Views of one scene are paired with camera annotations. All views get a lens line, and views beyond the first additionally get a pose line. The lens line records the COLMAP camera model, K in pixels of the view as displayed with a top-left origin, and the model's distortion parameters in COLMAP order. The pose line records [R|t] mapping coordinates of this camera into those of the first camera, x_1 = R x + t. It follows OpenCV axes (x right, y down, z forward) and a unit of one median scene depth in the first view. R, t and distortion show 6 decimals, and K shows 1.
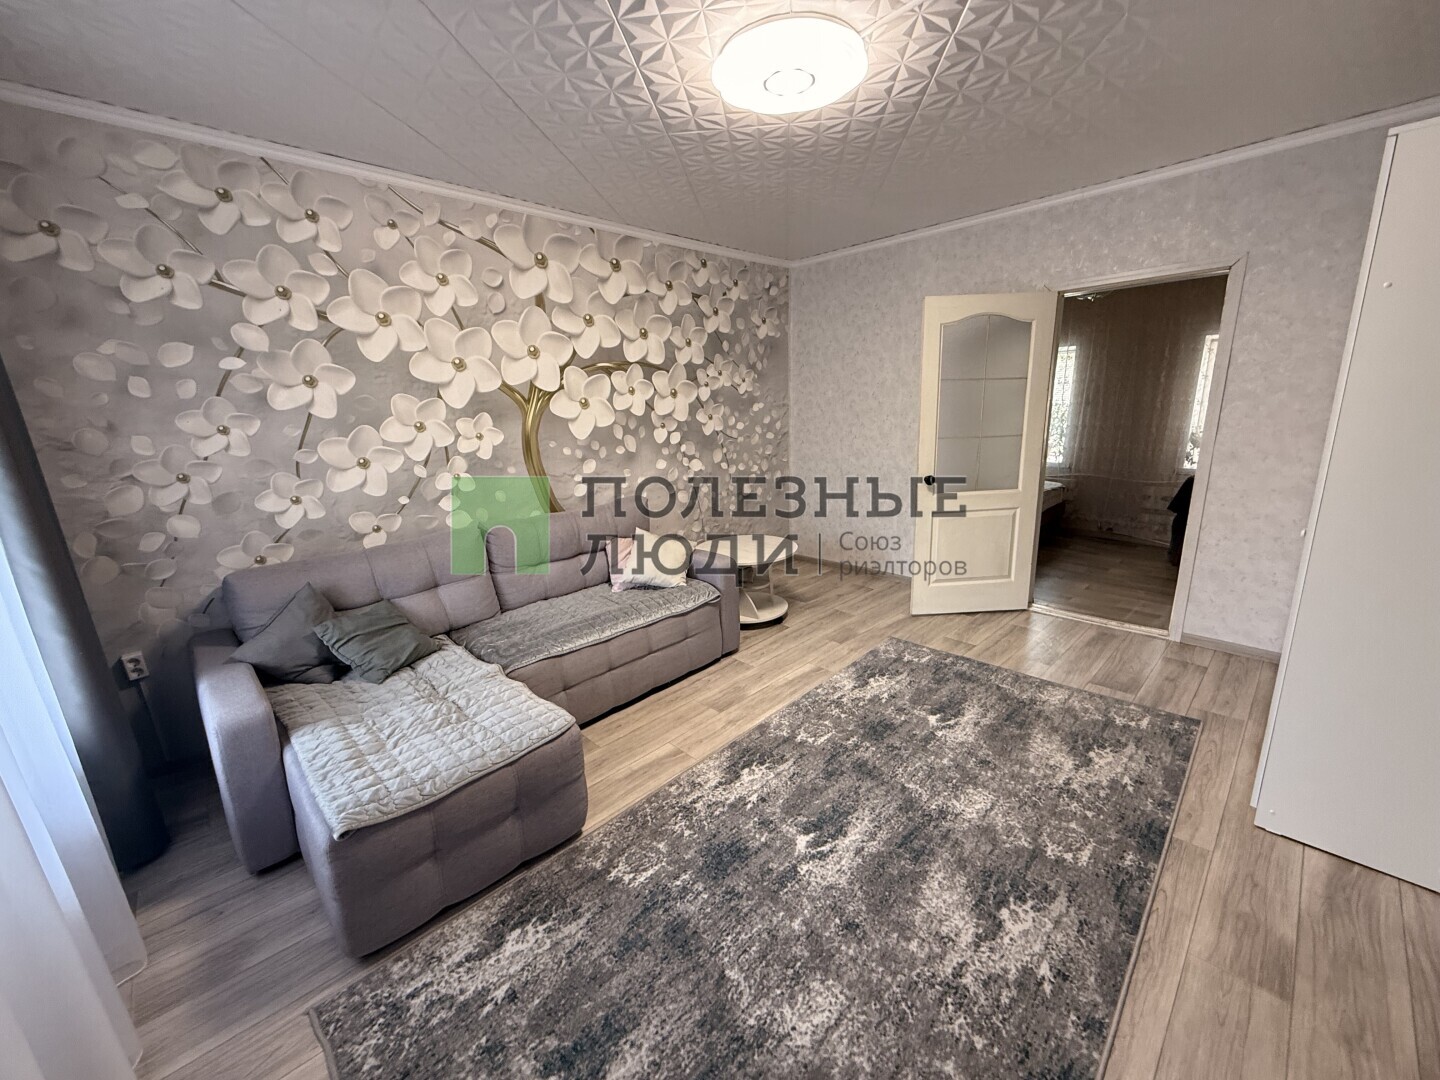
lens RADIAL K [[579.7, 0, 718.1], [0, 579.7, 536.1], [0, 0, 1]] dist [0.002229, -0.000594]
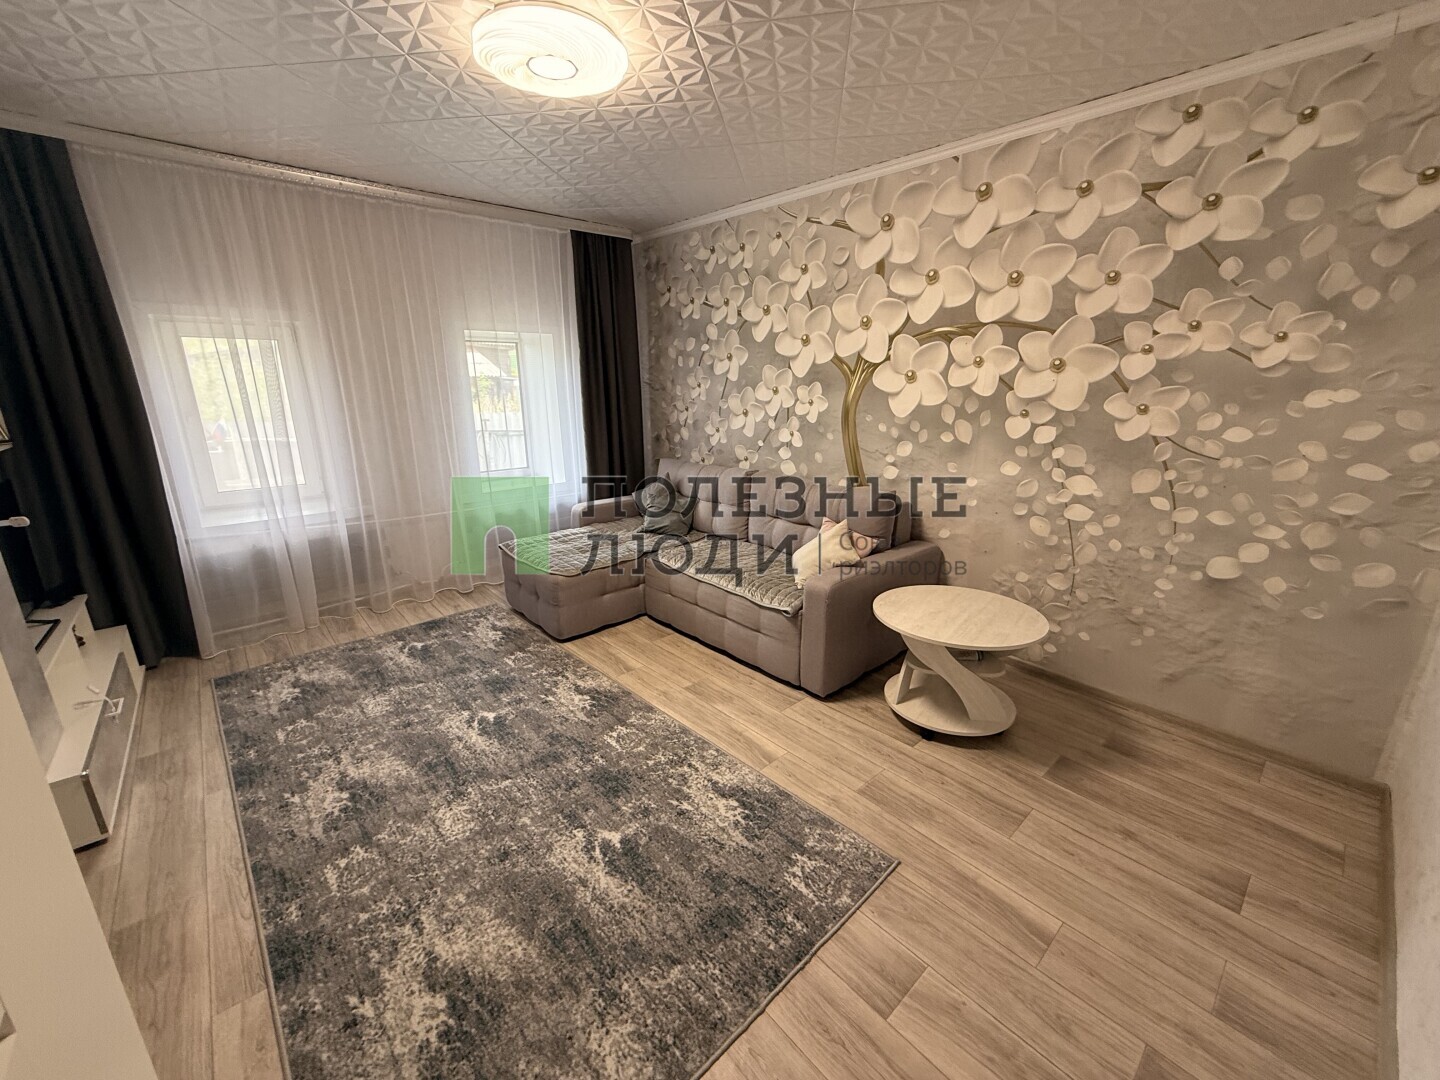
lens RADIAL K [[579.7, 0, 718.5], [0, 579.7, 536.0], [0, 0, 1]] dist [0.002229, -0.000594]
pose [[-0.044695, 0.297952, -0.953534, 0.824032], [-0.226659, 0.926572, 0.300151, -0.243148], [0.972948, 0.229543, 0.026120, 0.897127]]
